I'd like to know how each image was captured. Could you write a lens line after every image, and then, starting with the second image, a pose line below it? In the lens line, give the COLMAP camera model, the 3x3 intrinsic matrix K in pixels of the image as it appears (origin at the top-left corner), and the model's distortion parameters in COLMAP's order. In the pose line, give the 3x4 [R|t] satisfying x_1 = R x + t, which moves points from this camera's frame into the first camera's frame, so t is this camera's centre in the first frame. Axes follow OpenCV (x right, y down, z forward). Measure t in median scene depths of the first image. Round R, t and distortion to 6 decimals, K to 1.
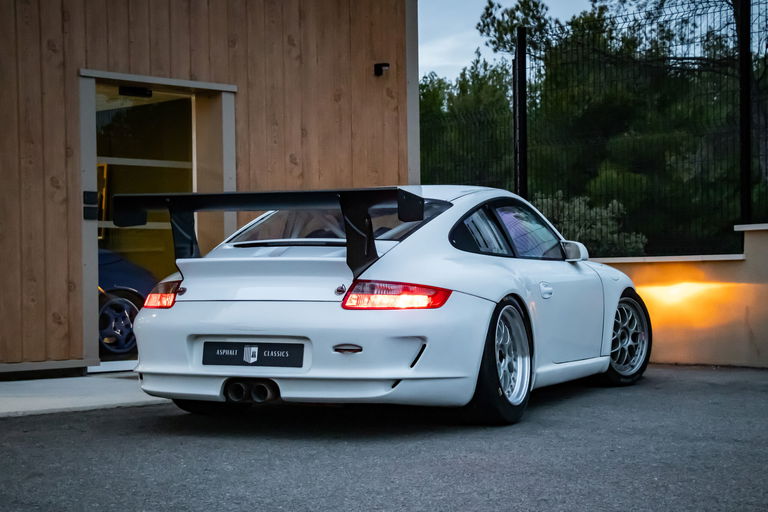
lens RADIAL K [[1443.5, 0, 390.2], [0, 1443.5, 253.1], [0, 0, 1]] dist [0.196082, 0.000000]
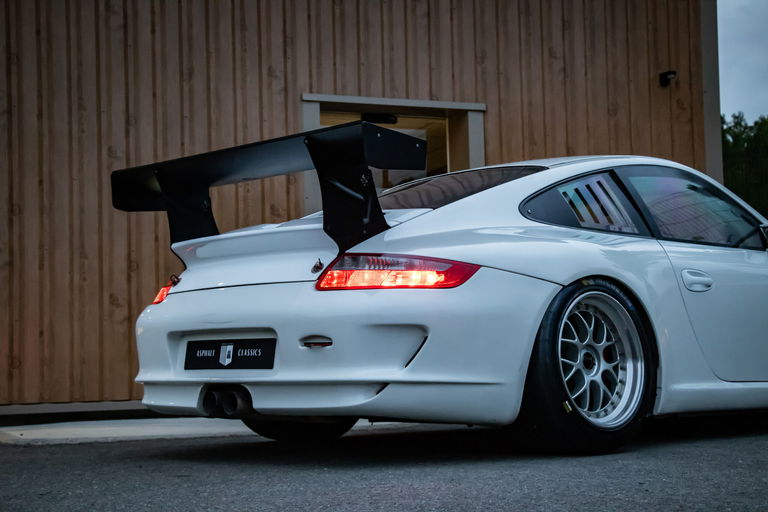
lens RADIAL K [[1304.7, 0, 386.7], [0, 1304.7, 257.3], [0, 0, 1]] dist [0.122895, 0.000000]
pose [[0.927834, -0.043679, -0.370428, 0.248455], [0.020181, 0.997544, -0.067078, 0.065884], [0.372448, 0.054762, 0.926436, 0.364103]]
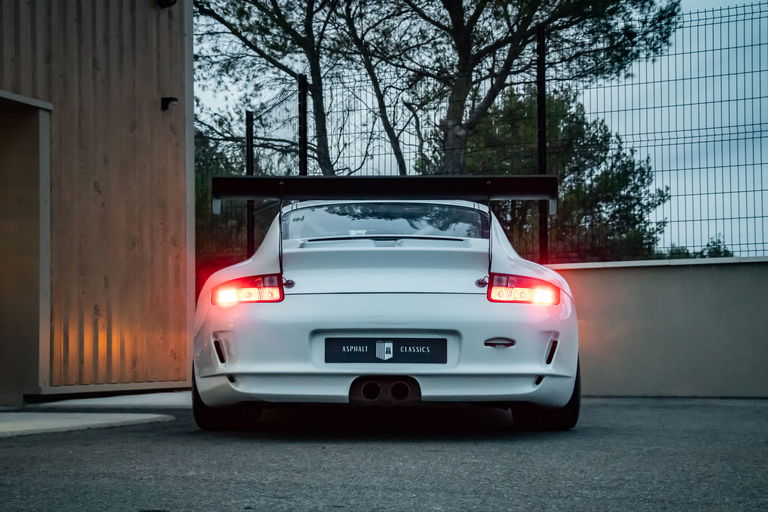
lens RADIAL K [[1304.7, 0, 383.5], [0, 1304.7, 256.6], [0, 0, 1]] dist [0.122895, 0.000000]
pose [[0.920663, 0.031851, 0.389057, -0.419843], [-0.009582, 0.998209, -0.059045, 0.058588], [-0.390241, 0.050633, 0.919319, 0.223818]]
